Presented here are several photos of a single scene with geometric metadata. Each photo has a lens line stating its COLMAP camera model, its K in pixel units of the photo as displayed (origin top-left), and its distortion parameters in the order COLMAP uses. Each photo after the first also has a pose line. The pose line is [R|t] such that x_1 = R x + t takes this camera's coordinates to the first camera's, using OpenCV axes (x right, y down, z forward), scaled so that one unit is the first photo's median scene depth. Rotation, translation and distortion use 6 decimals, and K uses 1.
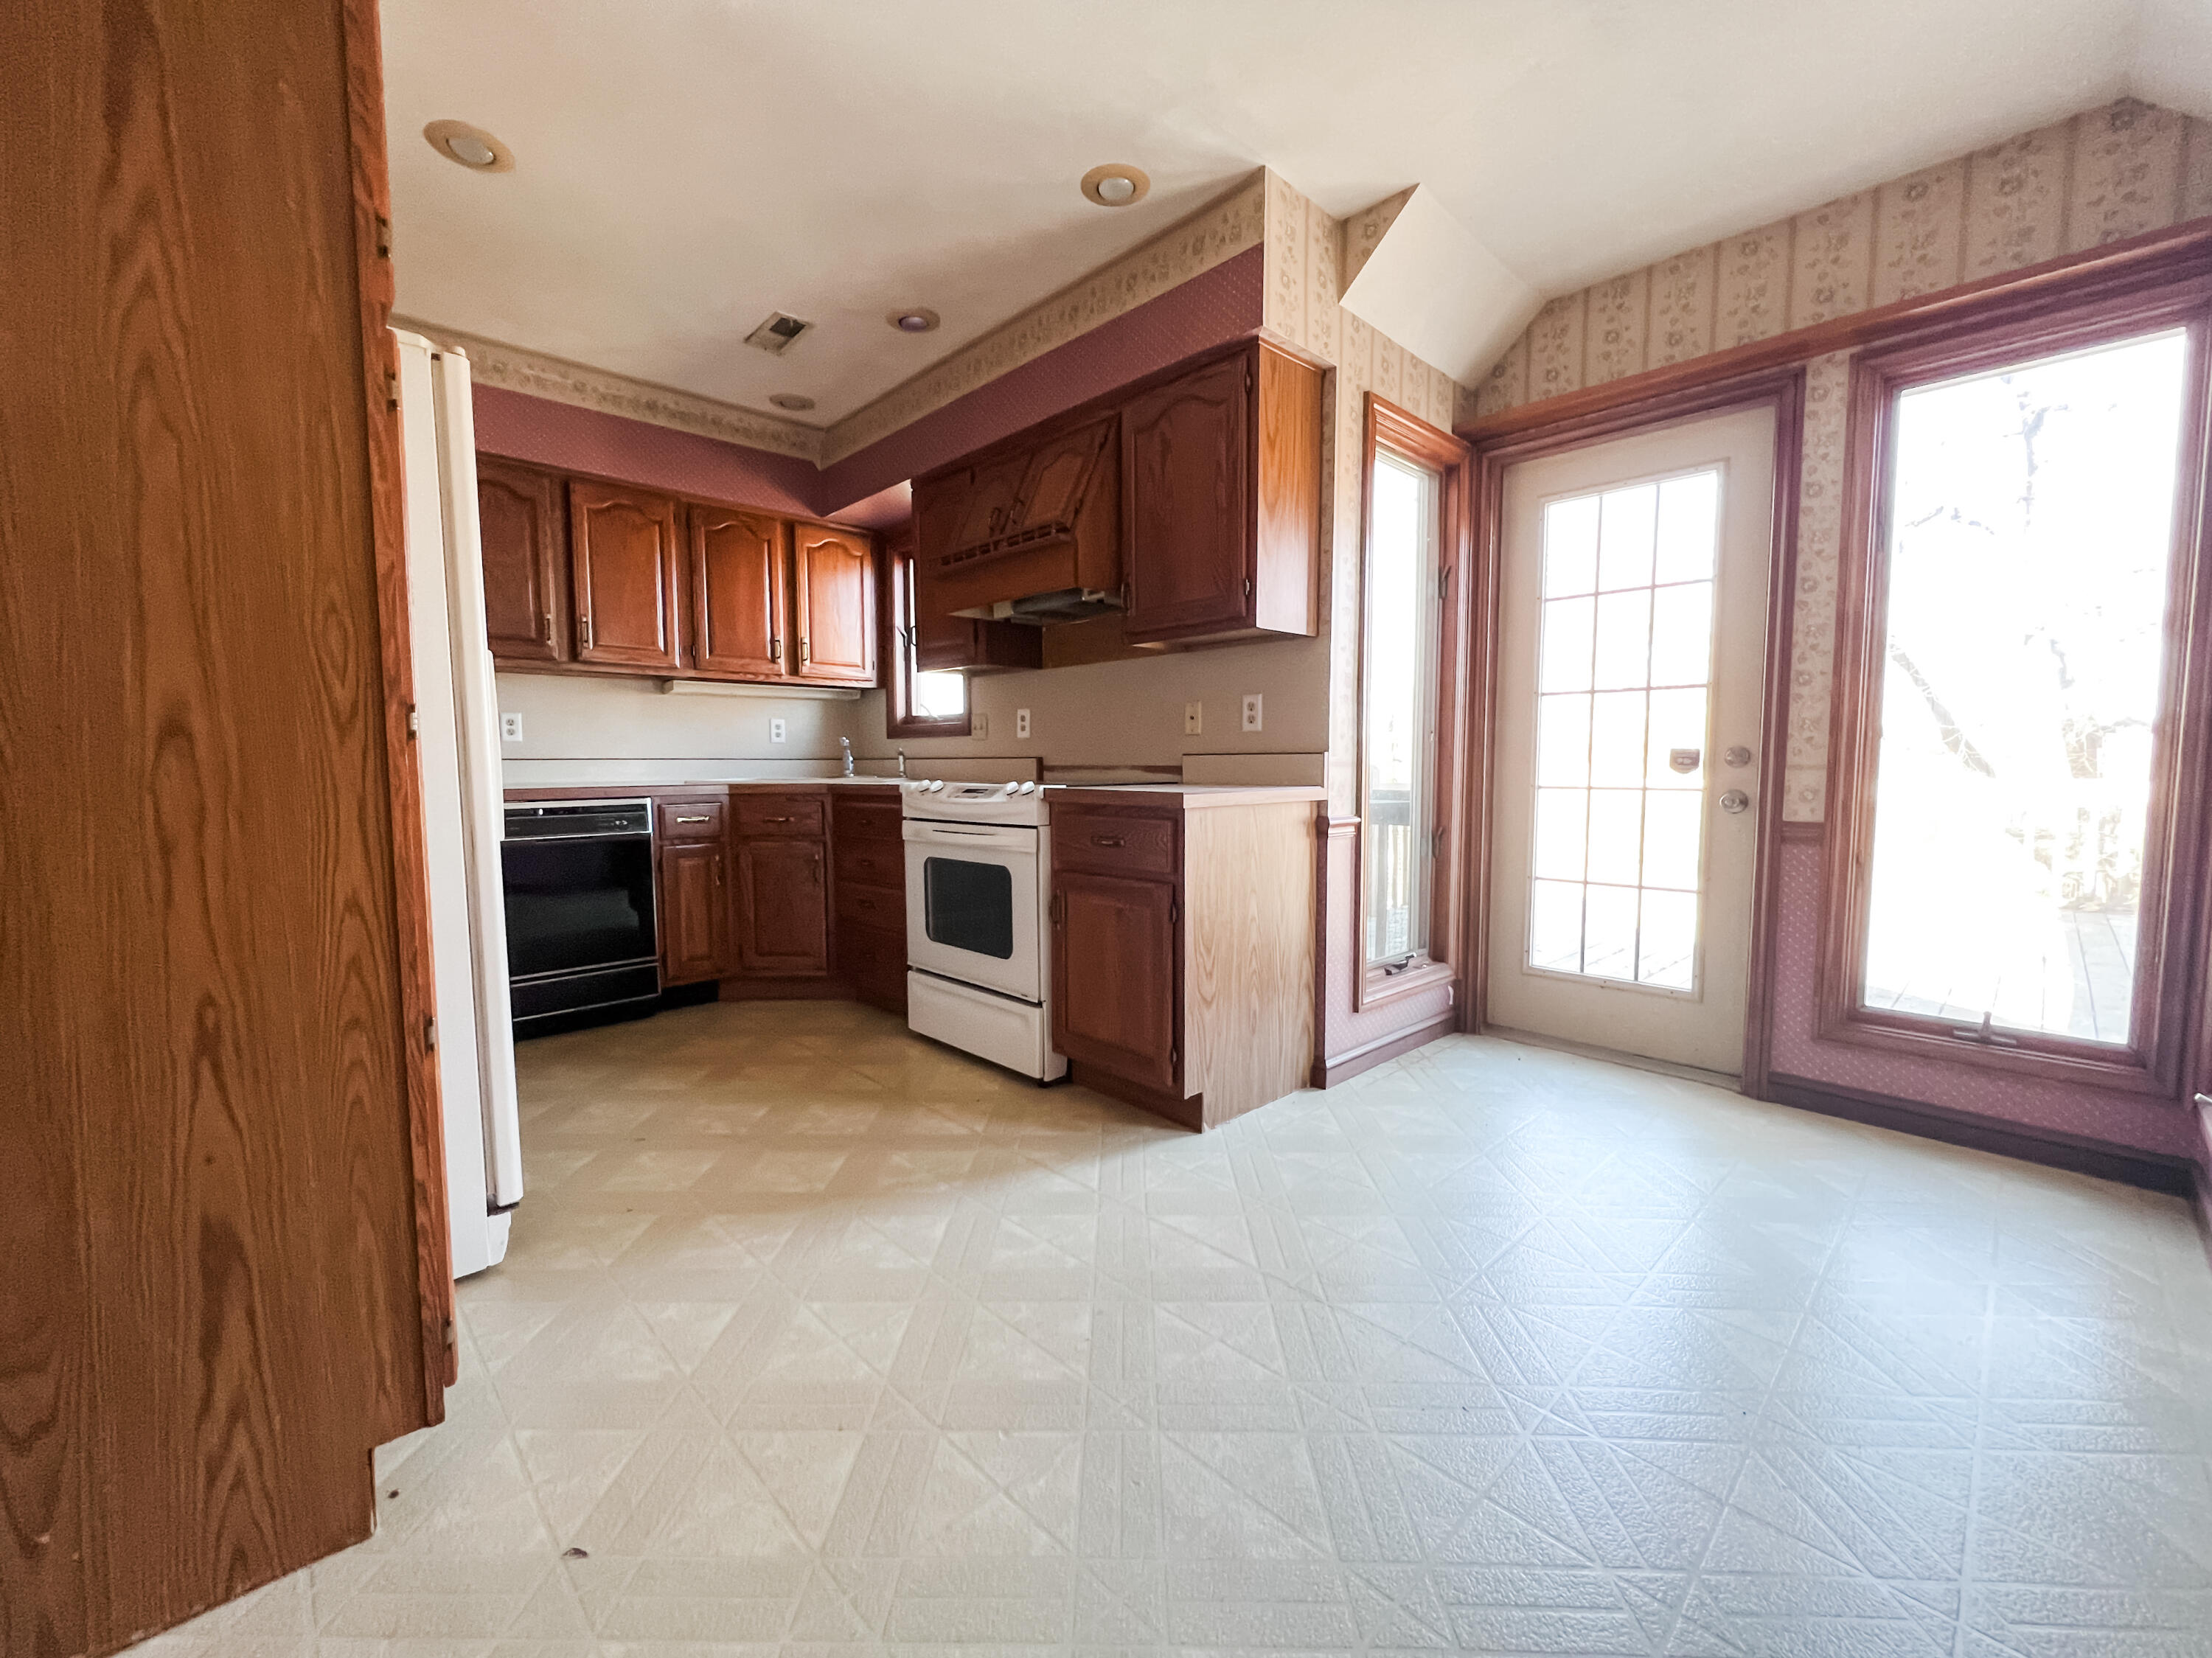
lens RADIAL K [[899.8, 0, 1098.2], [0, 899.8, 827.0], [0, 0, 1]] dist [-0.000670, -0.000179]
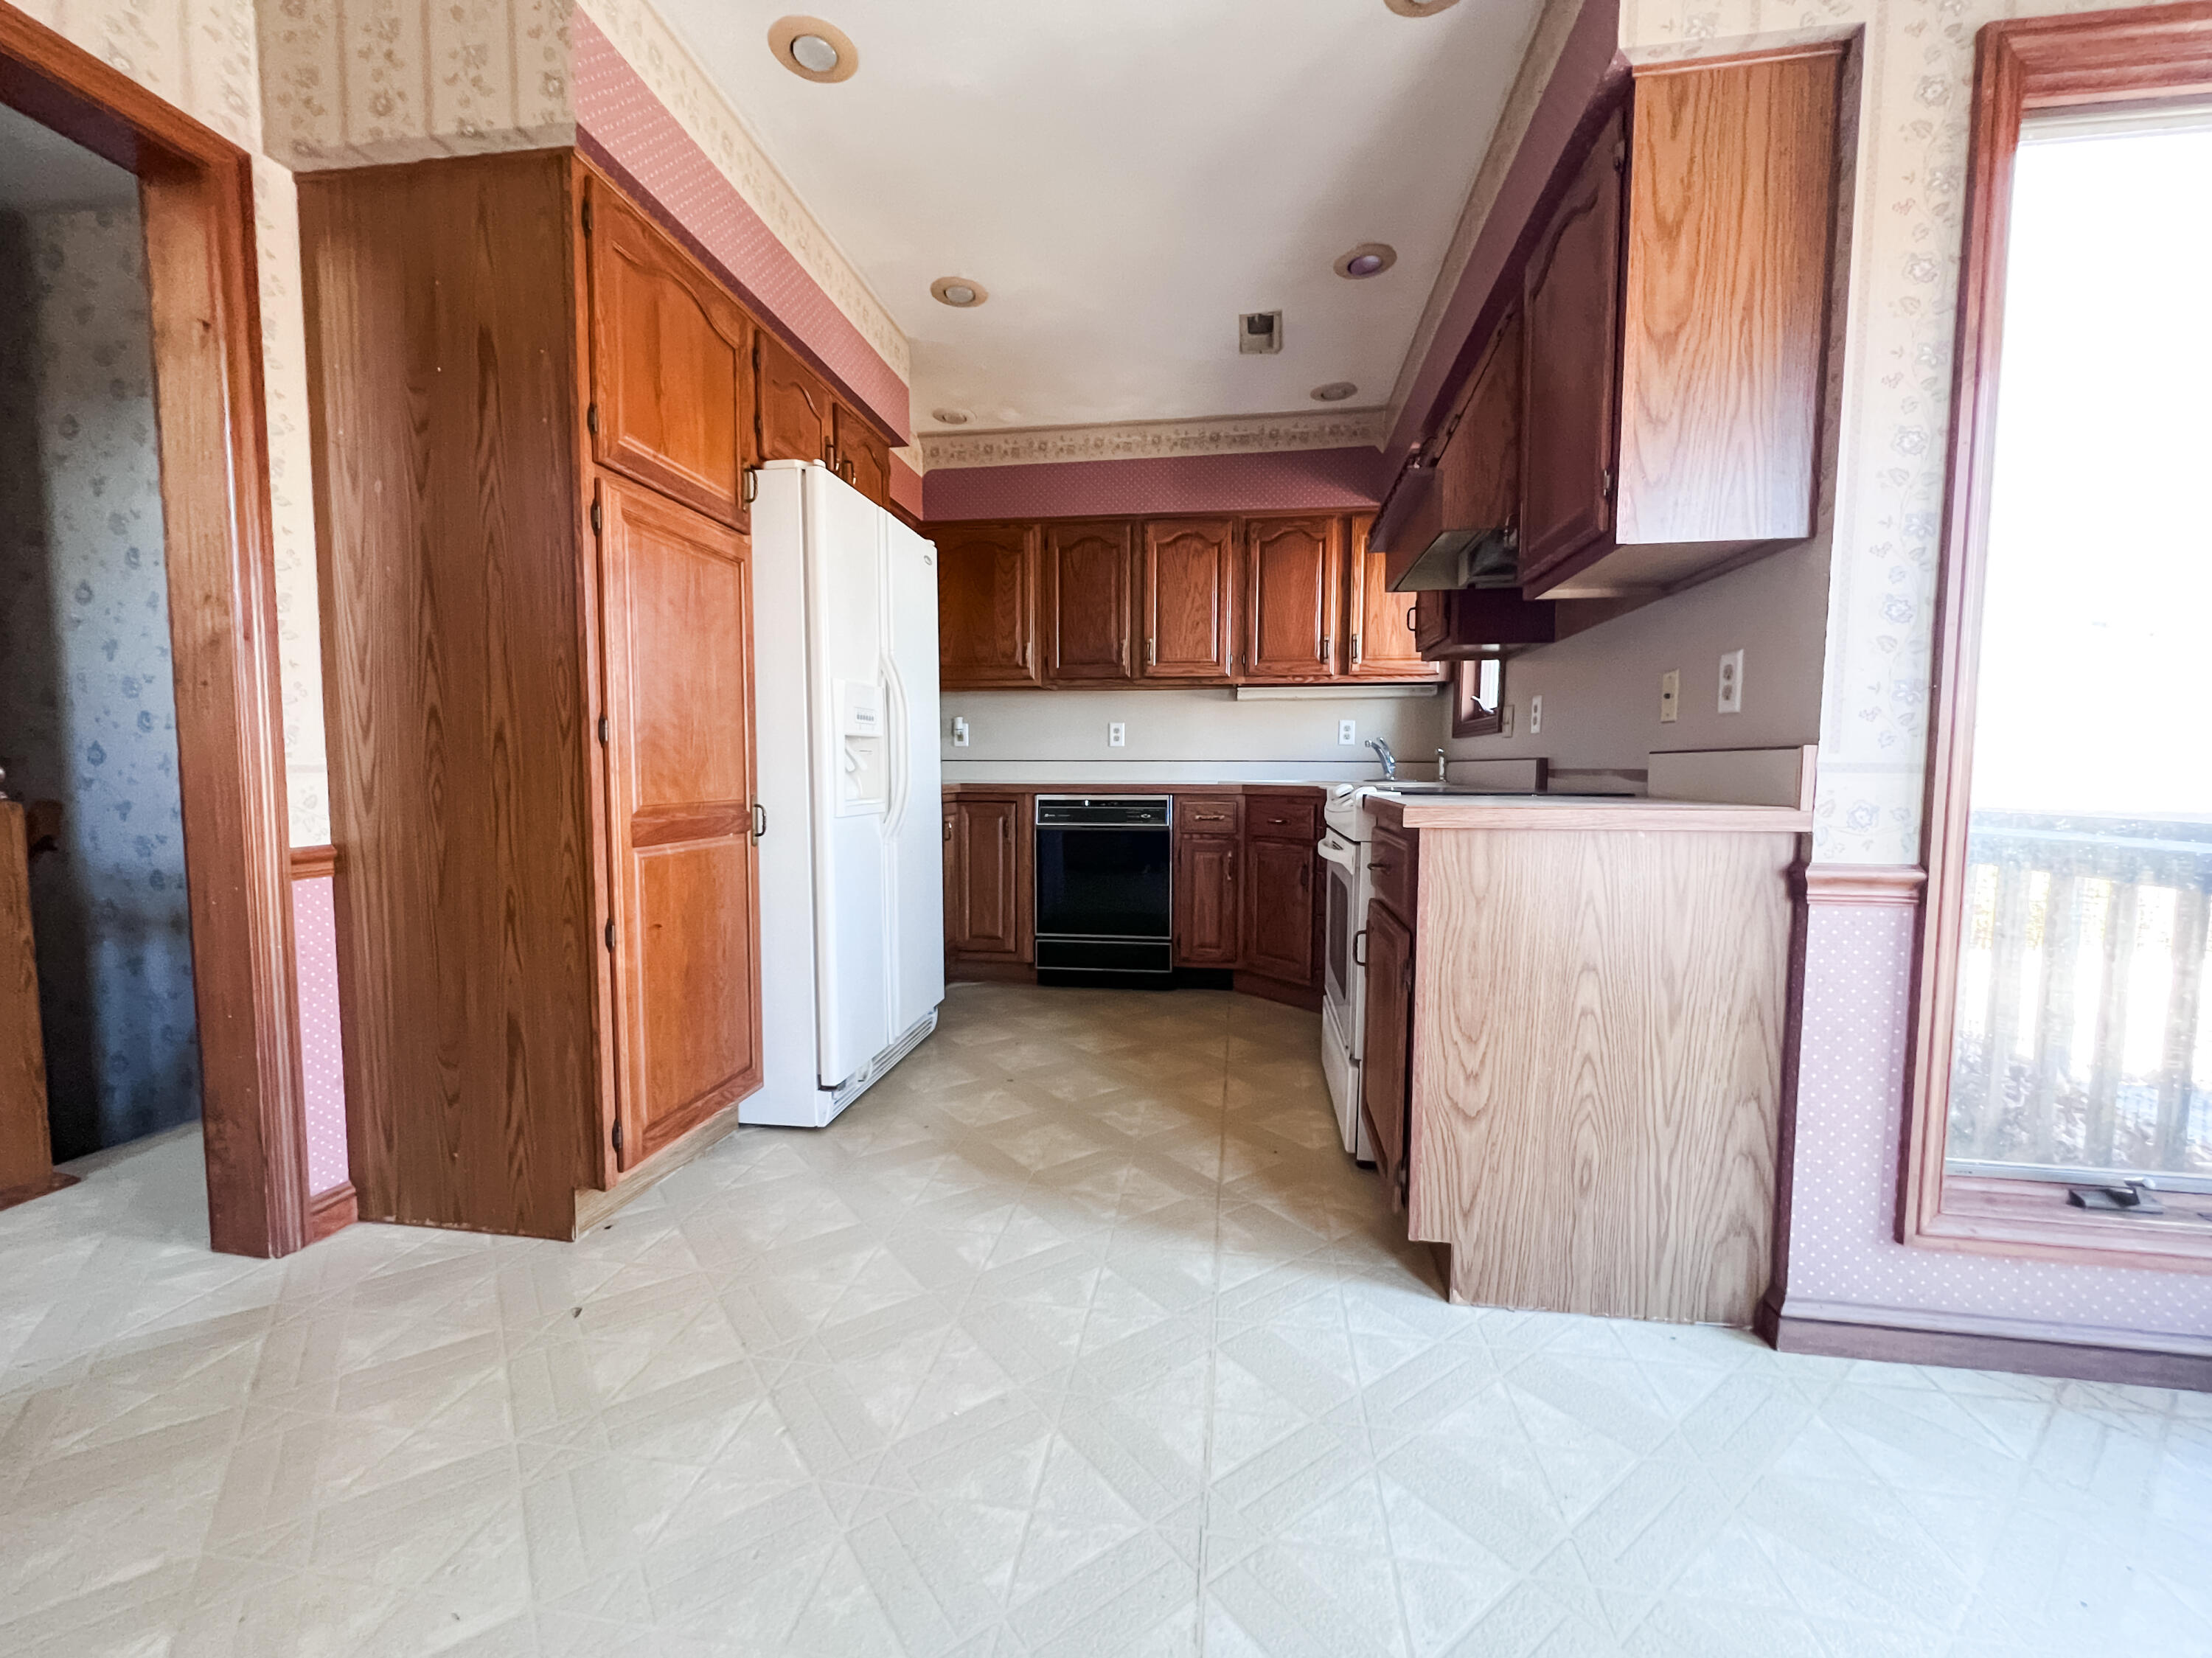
lens RADIAL K [[897.8, 0, 1106.0], [0, 897.8, 829.0], [0, 0, 1]] dist [0.000350, -0.000581]
pose [[0.610057, 0.060701, -0.790029, 0.417415], [-0.063432, 0.997603, 0.027668, -0.019831], [0.789815, 0.033234, 0.612445, 0.317983]]
